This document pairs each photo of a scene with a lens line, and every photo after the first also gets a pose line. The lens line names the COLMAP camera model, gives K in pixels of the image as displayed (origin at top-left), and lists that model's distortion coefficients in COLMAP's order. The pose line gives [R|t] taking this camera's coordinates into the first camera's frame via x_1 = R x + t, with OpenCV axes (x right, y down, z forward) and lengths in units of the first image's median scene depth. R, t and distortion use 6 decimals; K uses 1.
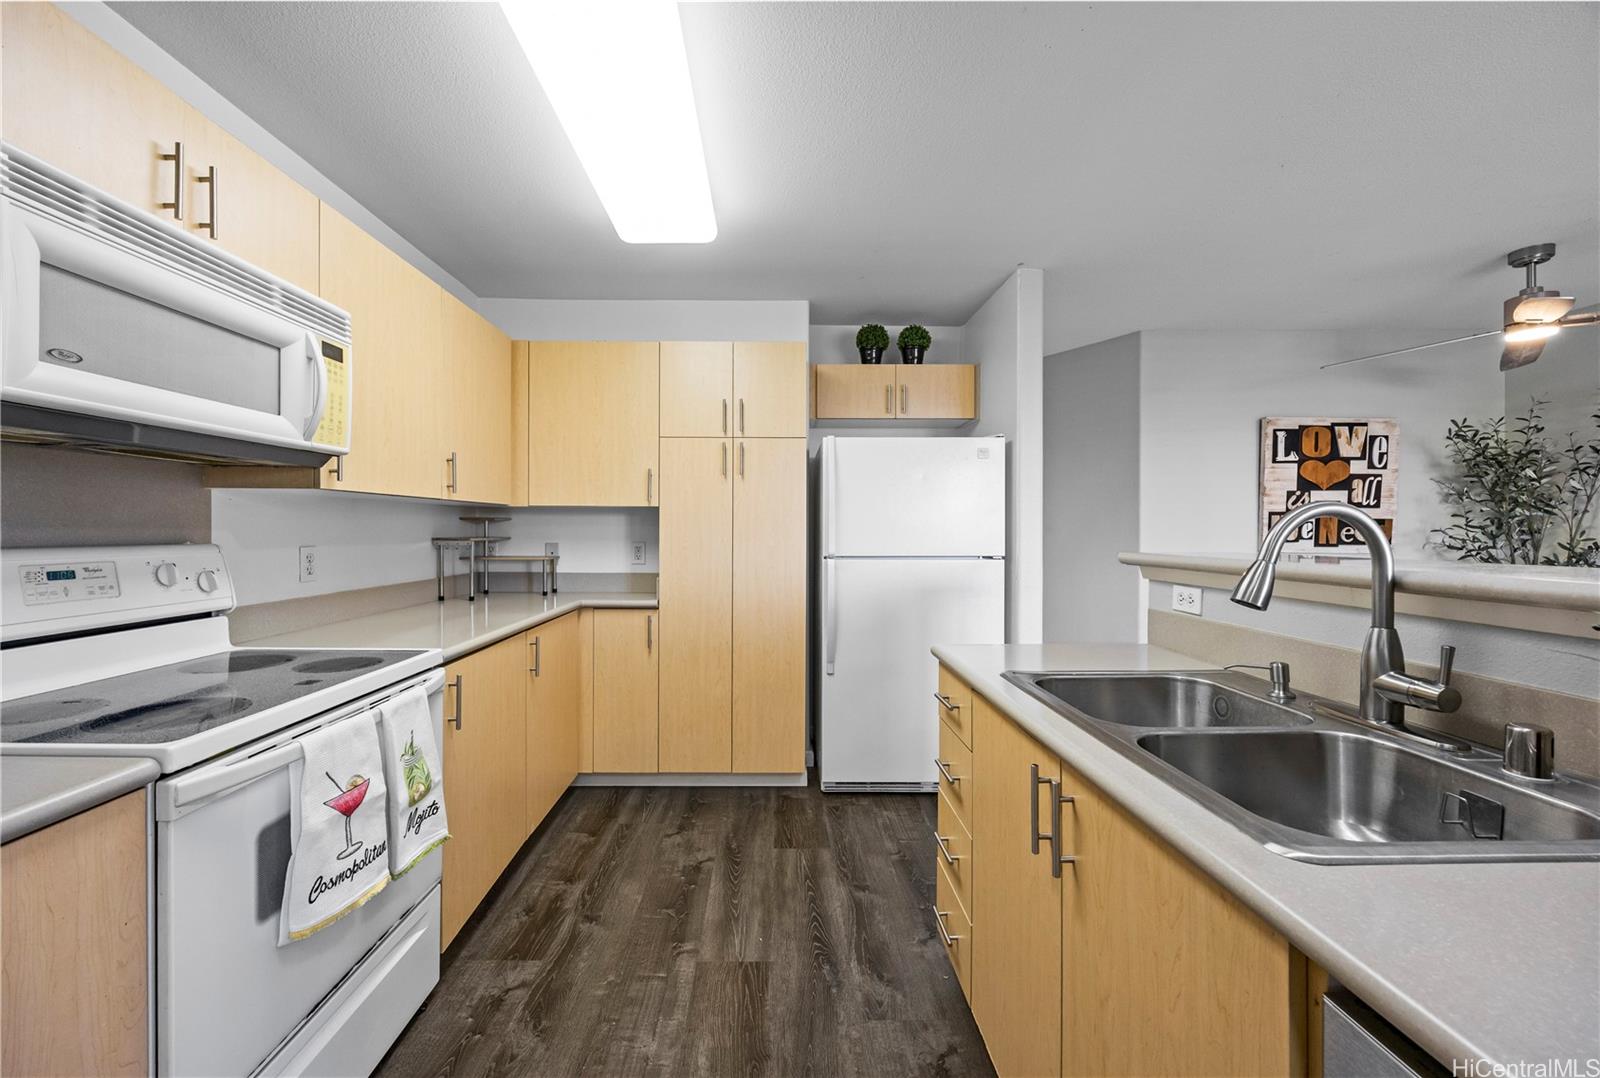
lens RADIAL K [[619.8, 0, 773.7], [0, 619.8, 527.2], [0, 0, 1]] dist [-0.003585, -0.000025]
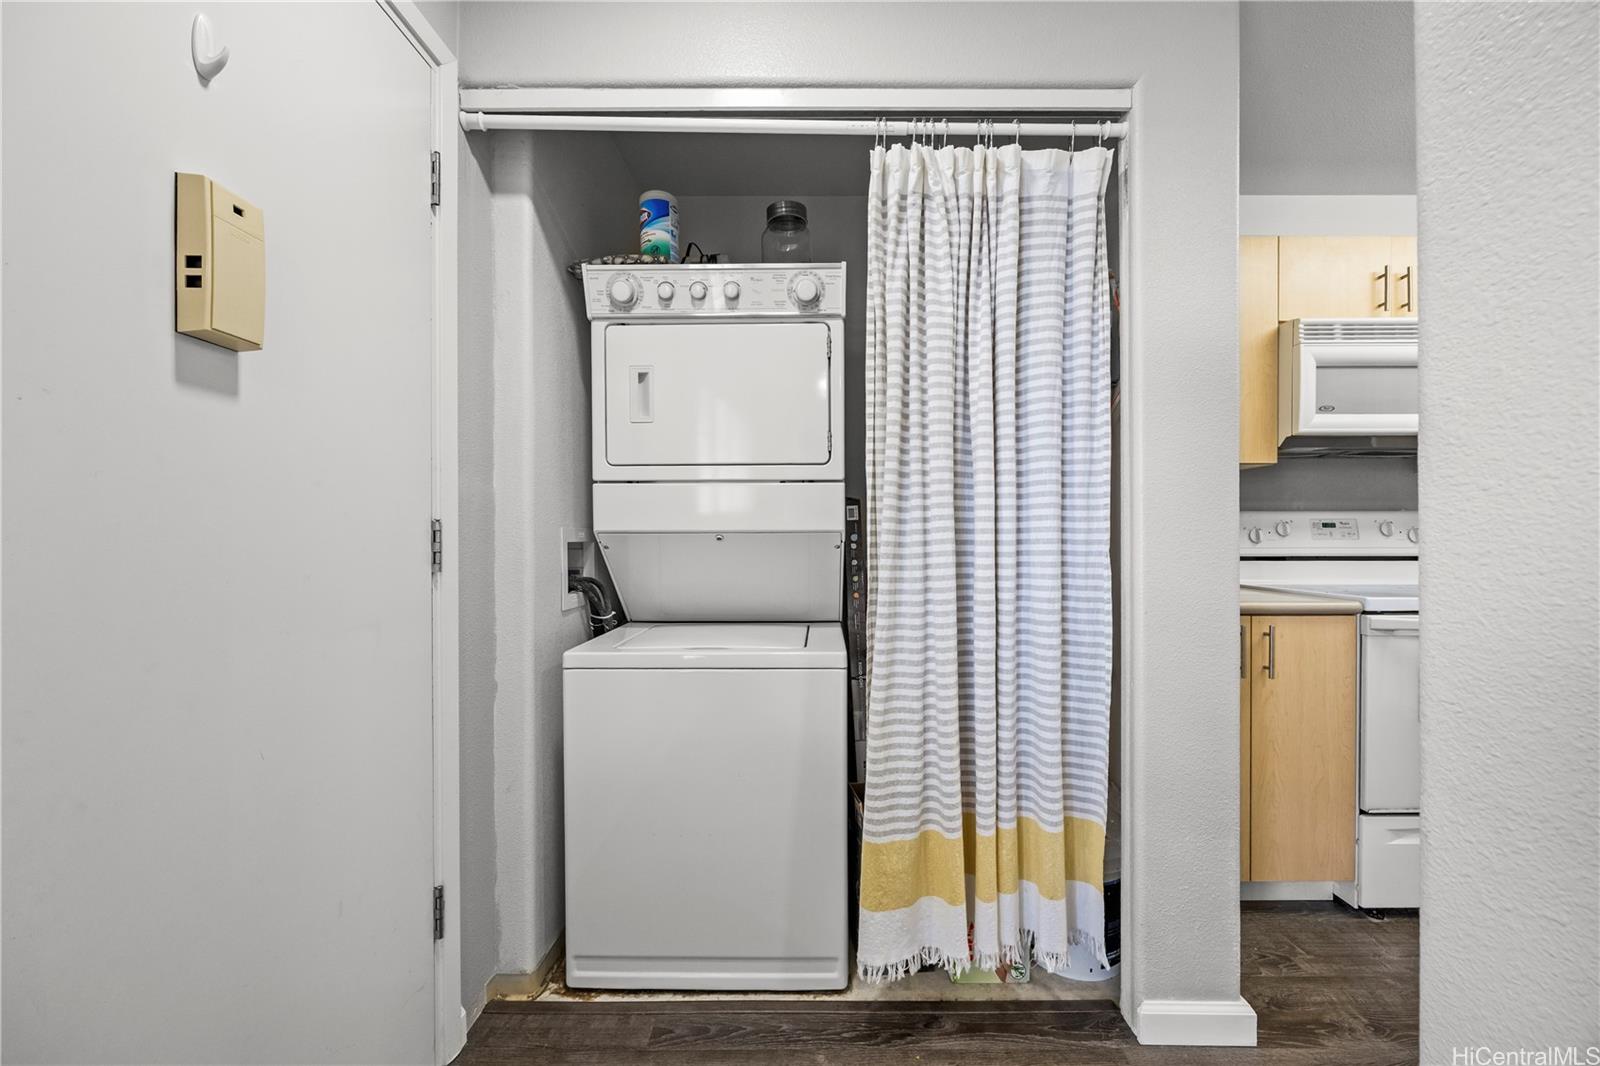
lens RADIAL K [[612.6, 0, 815.0], [0, 612.6, 538.1], [0, 0, 1]] dist [-0.002435, 0.000464]
pose [[-0.009413, 0.006851, -0.999932, 0.303492], [0.002268, 0.999974, 0.006830, 0.044170], [0.999953, -0.002204, -0.009429, -0.228952]]
